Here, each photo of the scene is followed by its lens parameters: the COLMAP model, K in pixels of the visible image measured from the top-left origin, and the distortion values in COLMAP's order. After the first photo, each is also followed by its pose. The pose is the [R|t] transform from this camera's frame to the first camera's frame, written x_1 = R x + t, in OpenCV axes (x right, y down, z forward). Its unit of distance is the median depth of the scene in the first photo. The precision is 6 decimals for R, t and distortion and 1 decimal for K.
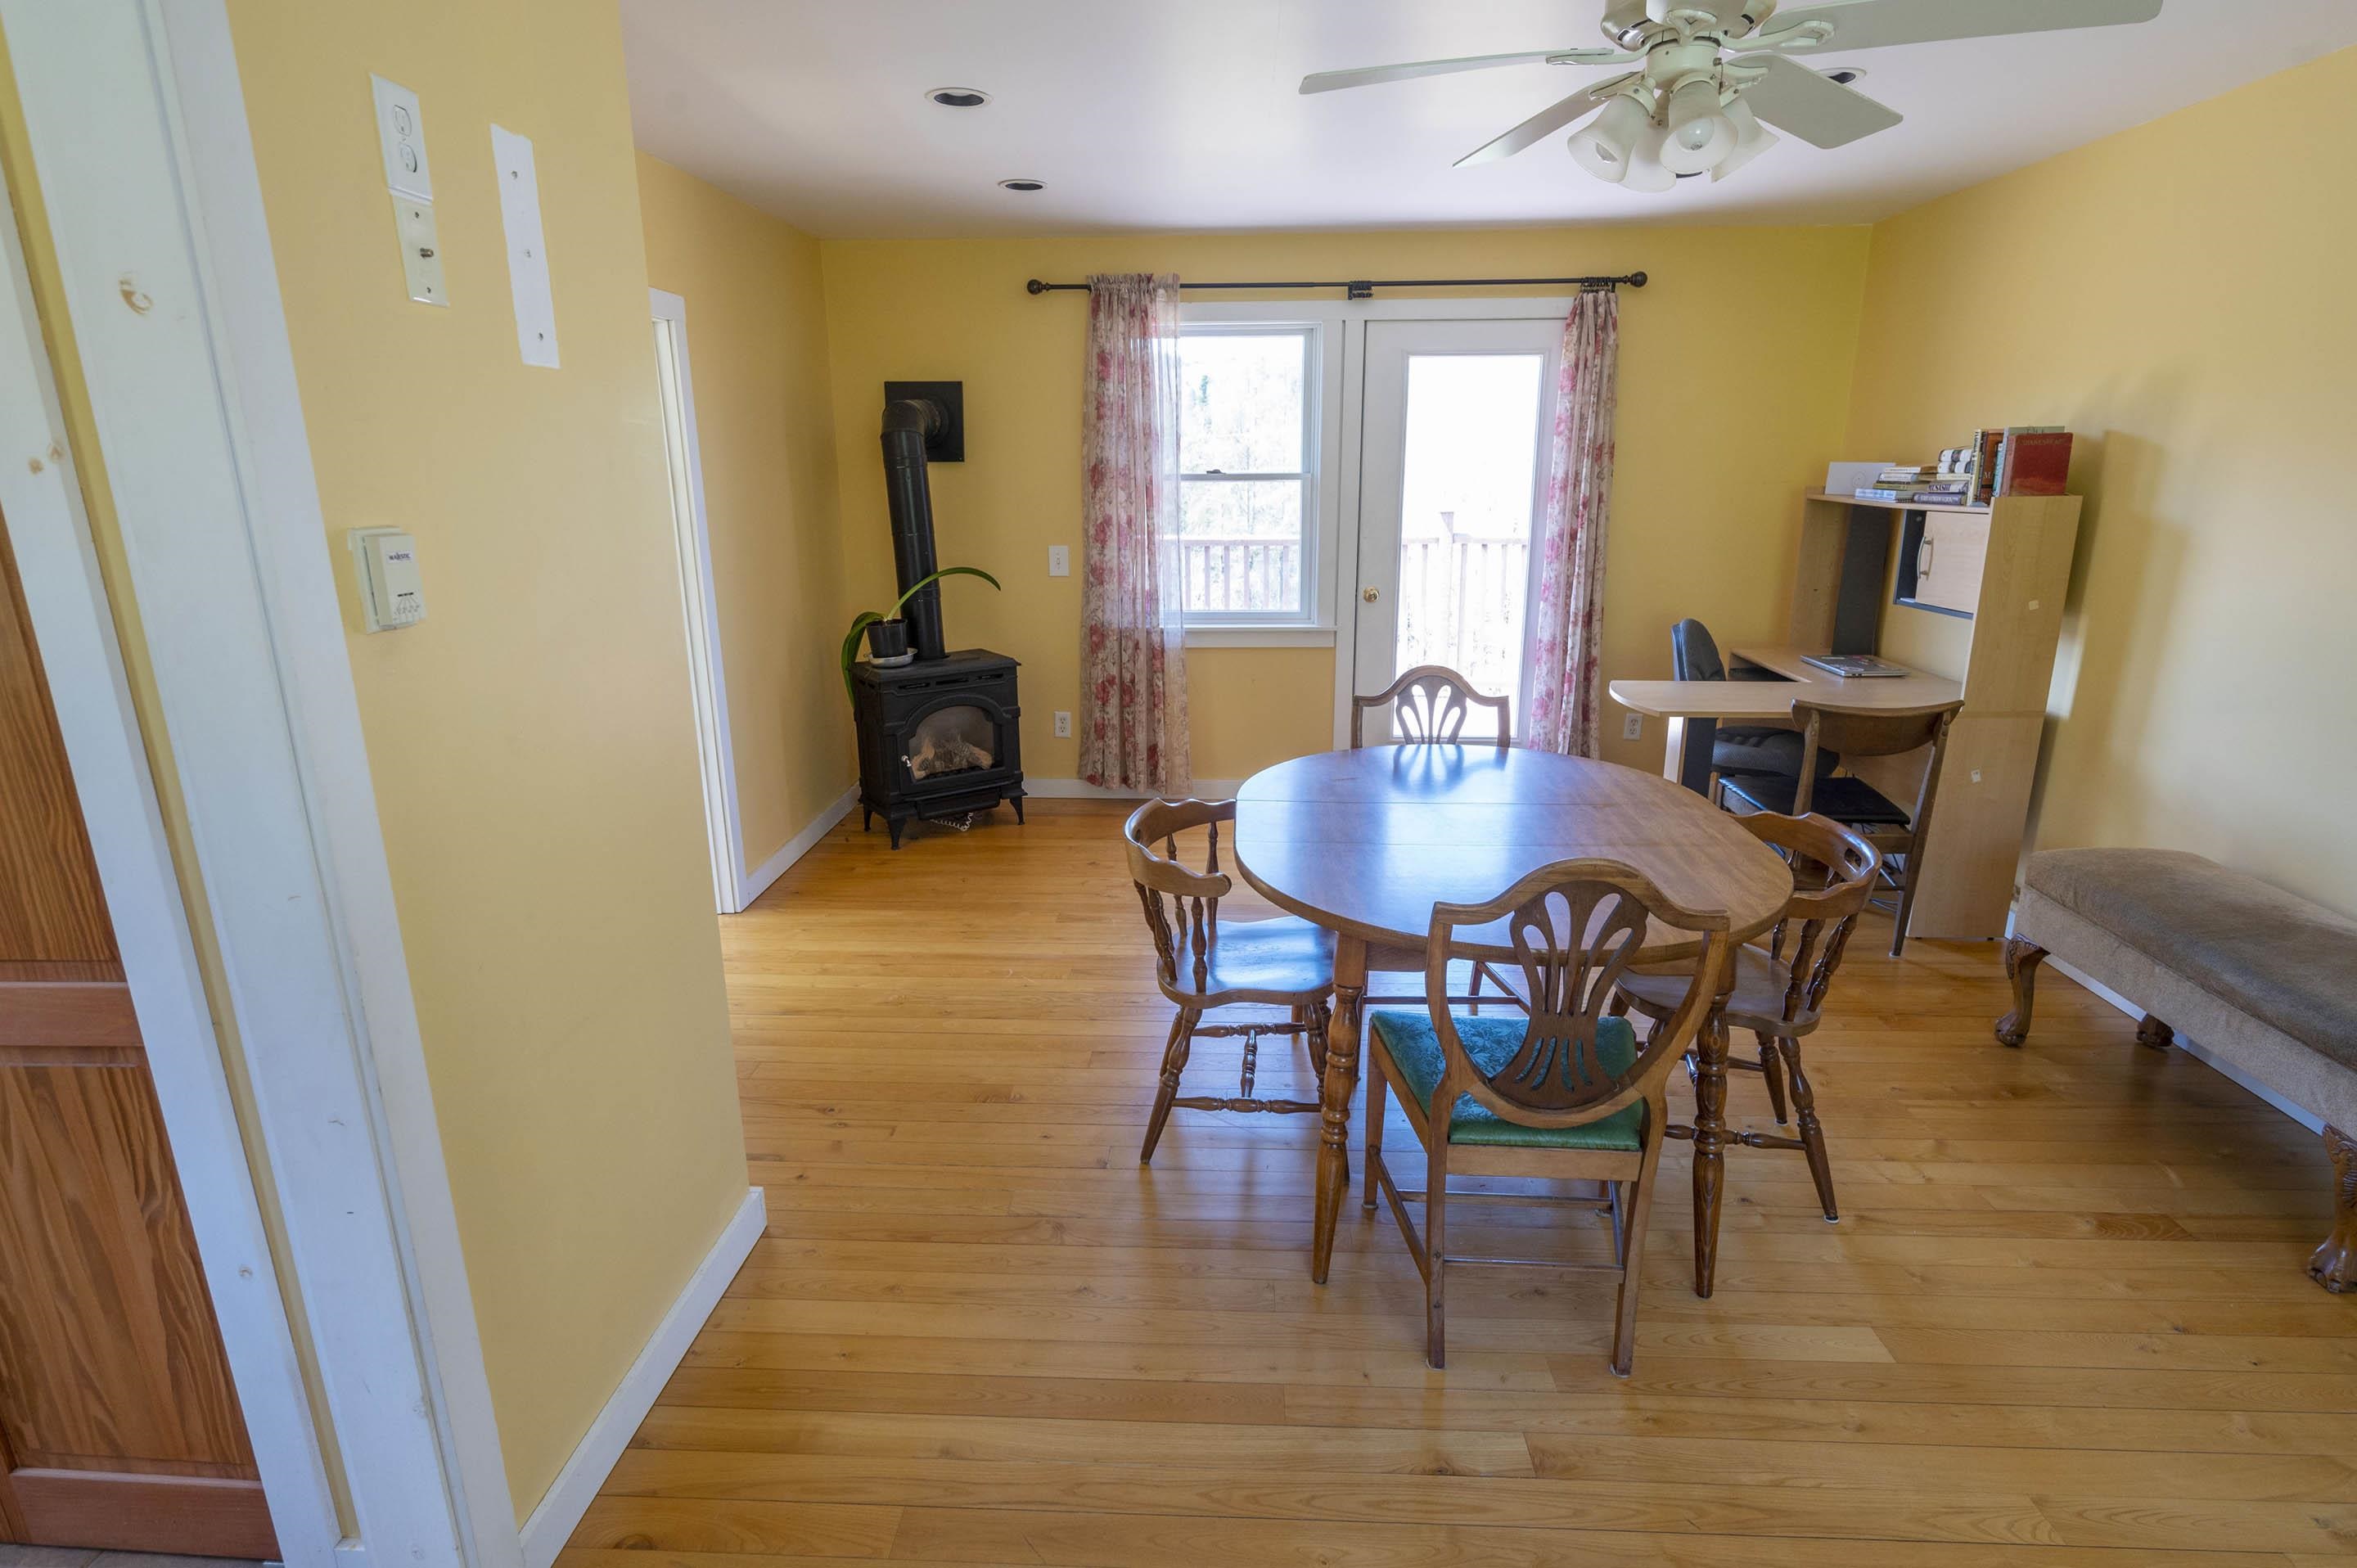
lens RADIAL K [[1186.6, 0, 1178.5], [0, 1186.6, 784.0], [0, 0, 1]] dist [-0.012497, 0.008135]
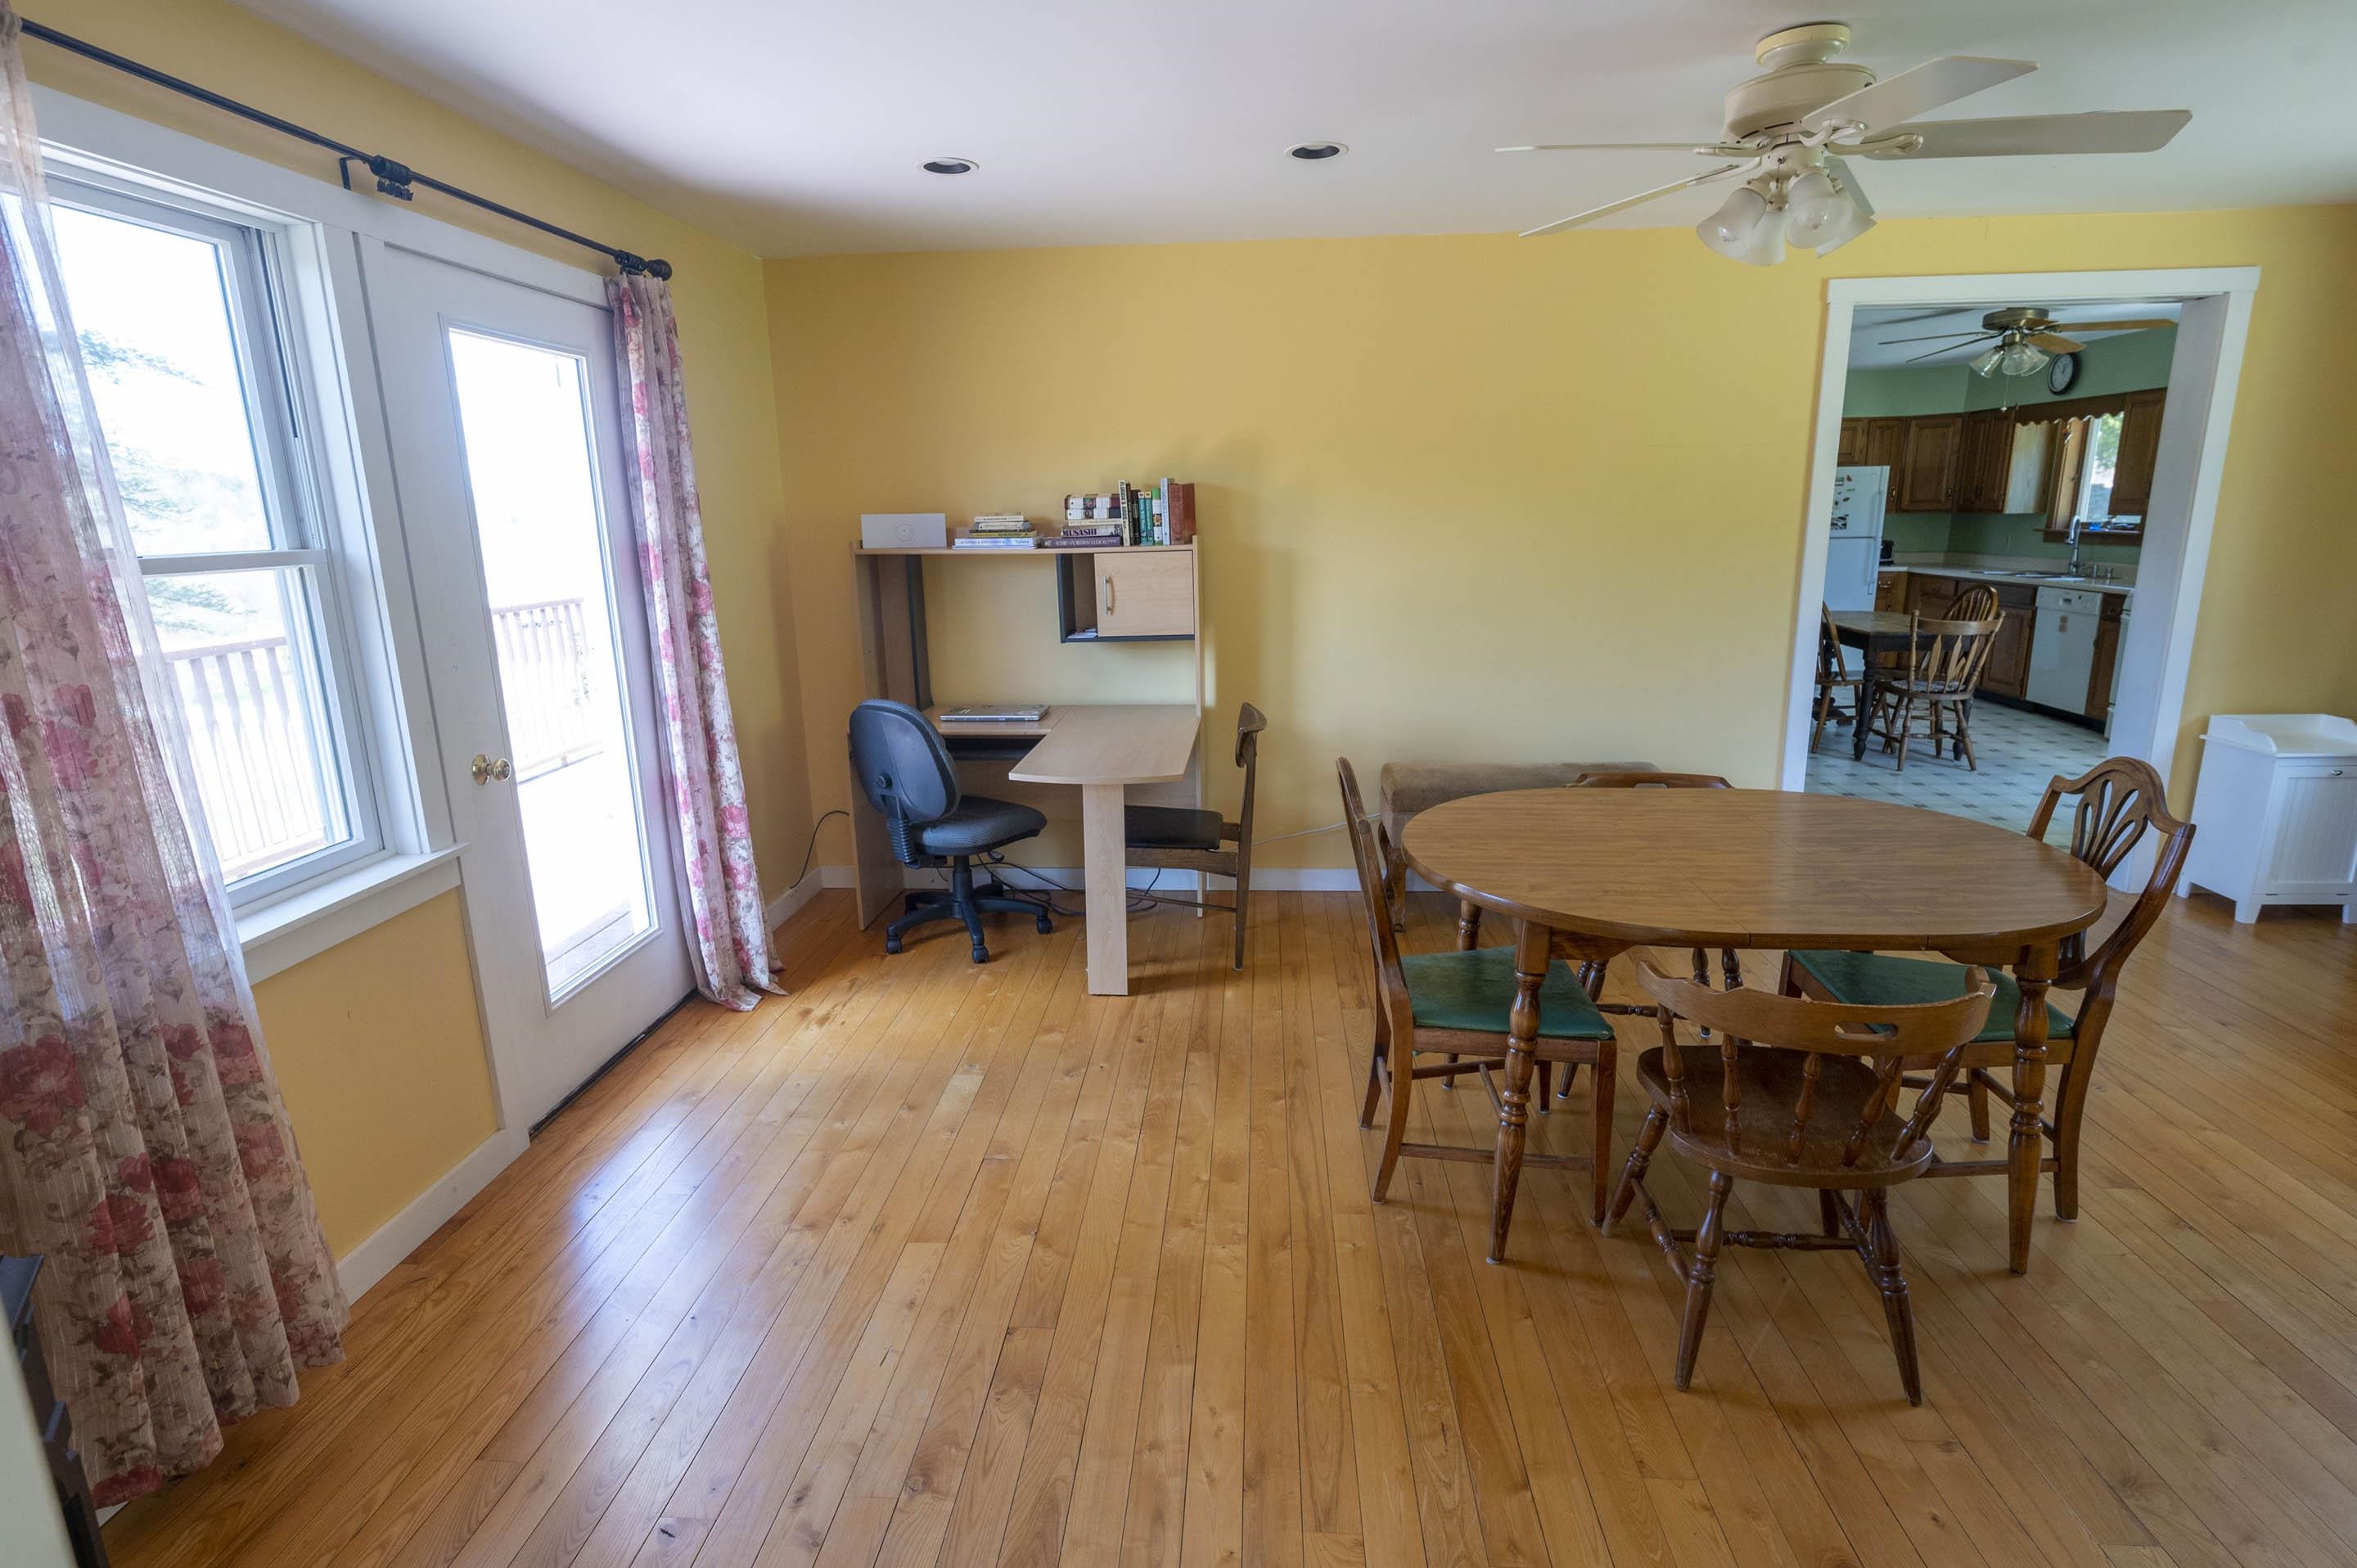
lens RADIAL K [[1186.6, 0, 1178.5], [0, 1186.6, 784.0], [0, 0, 1]] dist [-0.012497, 0.008135]
pose [[0.014892, -0.227909, 0.973569, -0.478754], [0.278589, 0.936066, 0.214869, -0.244337], [-0.960295, 0.268026, 0.077433, 0.894457]]
